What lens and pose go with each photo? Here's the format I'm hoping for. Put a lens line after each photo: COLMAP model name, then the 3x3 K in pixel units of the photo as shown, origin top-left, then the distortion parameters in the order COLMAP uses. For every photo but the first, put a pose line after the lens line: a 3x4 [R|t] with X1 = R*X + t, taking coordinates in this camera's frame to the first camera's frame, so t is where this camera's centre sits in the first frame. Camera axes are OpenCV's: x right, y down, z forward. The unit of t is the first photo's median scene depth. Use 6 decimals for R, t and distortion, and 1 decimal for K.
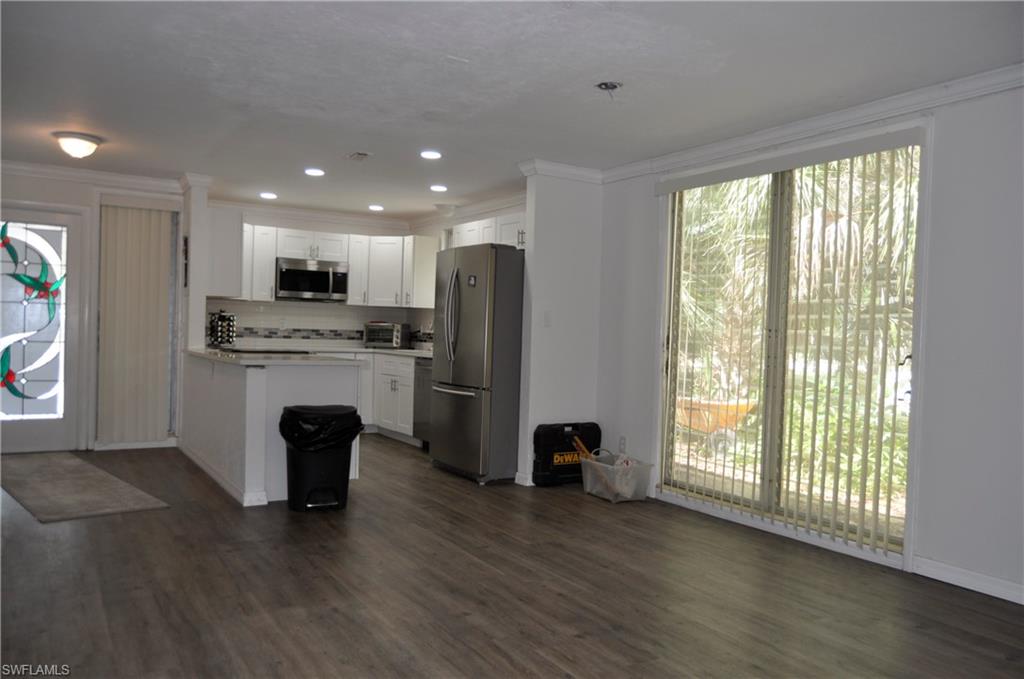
lens RADIAL K [[793.0, 0, 519.7], [0, 793.0, 343.2], [0, 0, 1]] dist [-0.018677, 0.010958]
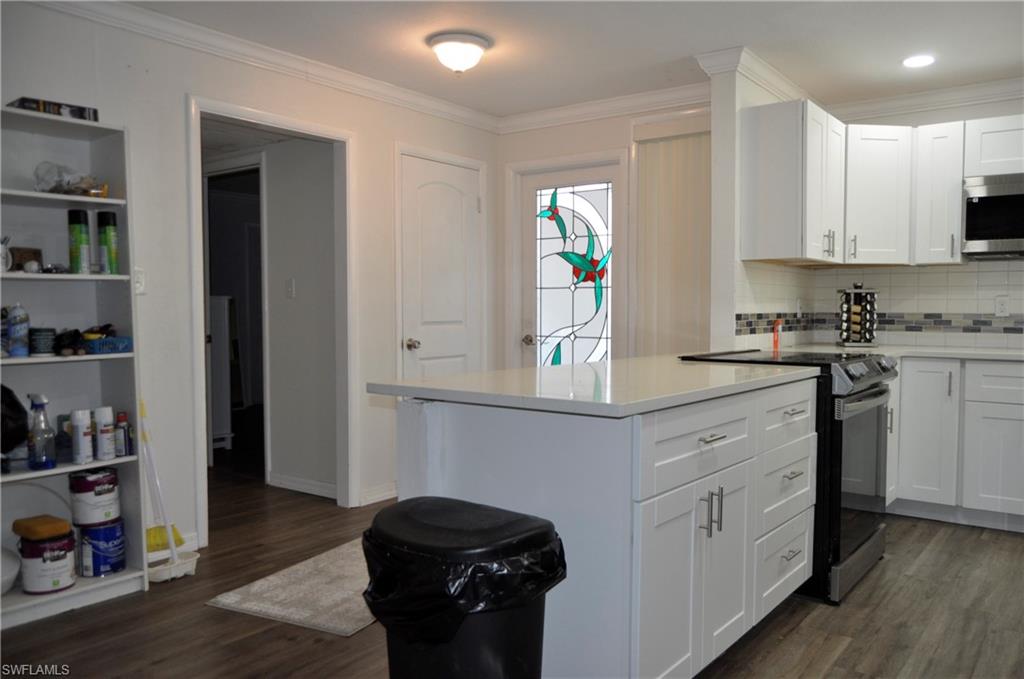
lens RADIAL K [[793.0, 0, 517.8], [0, 793.0, 345.0], [0, 0, 1]] dist [-0.018677, 0.010958]
pose [[0.367077, 0.016706, -0.930041, 0.081557], [-0.003291, 0.999856, 0.016661, -0.006852], [0.930185, -0.003055, 0.367079, 0.614241]]
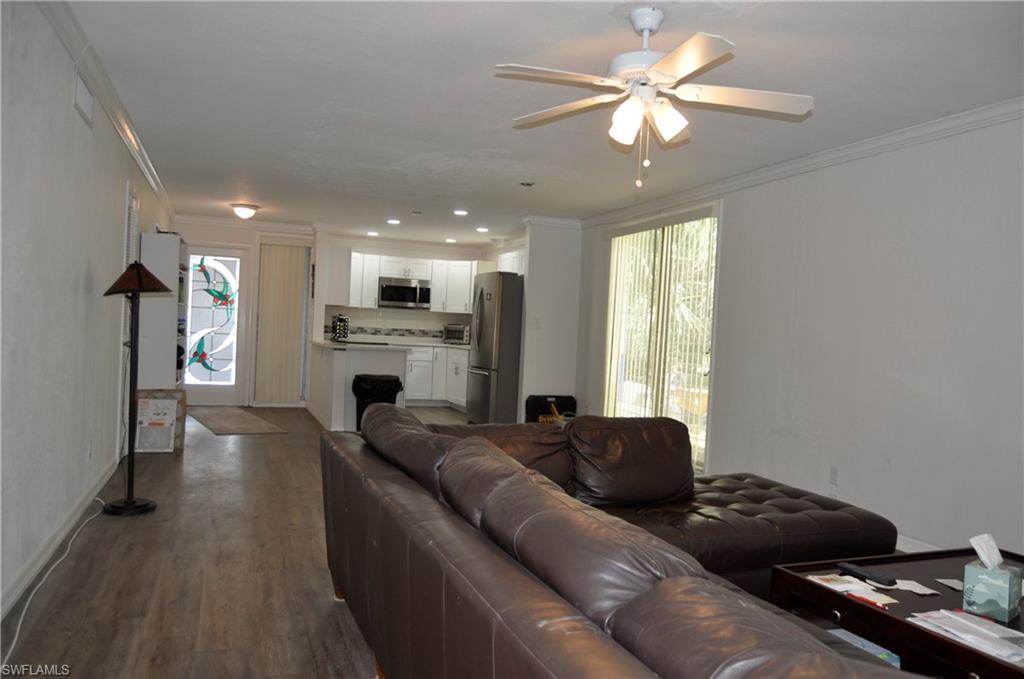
lens RADIAL K [[793.0, 0, 523.1], [0, 793.0, 340.6], [0, 0, 1]] dist [-0.018677, 0.010958]
pose [[0.981125, 0.017881, -0.192544, 0.242137], [-0.020017, 0.999758, -0.009155, 0.012814], [0.192334, 0.012837, 0.981246, -0.364432]]
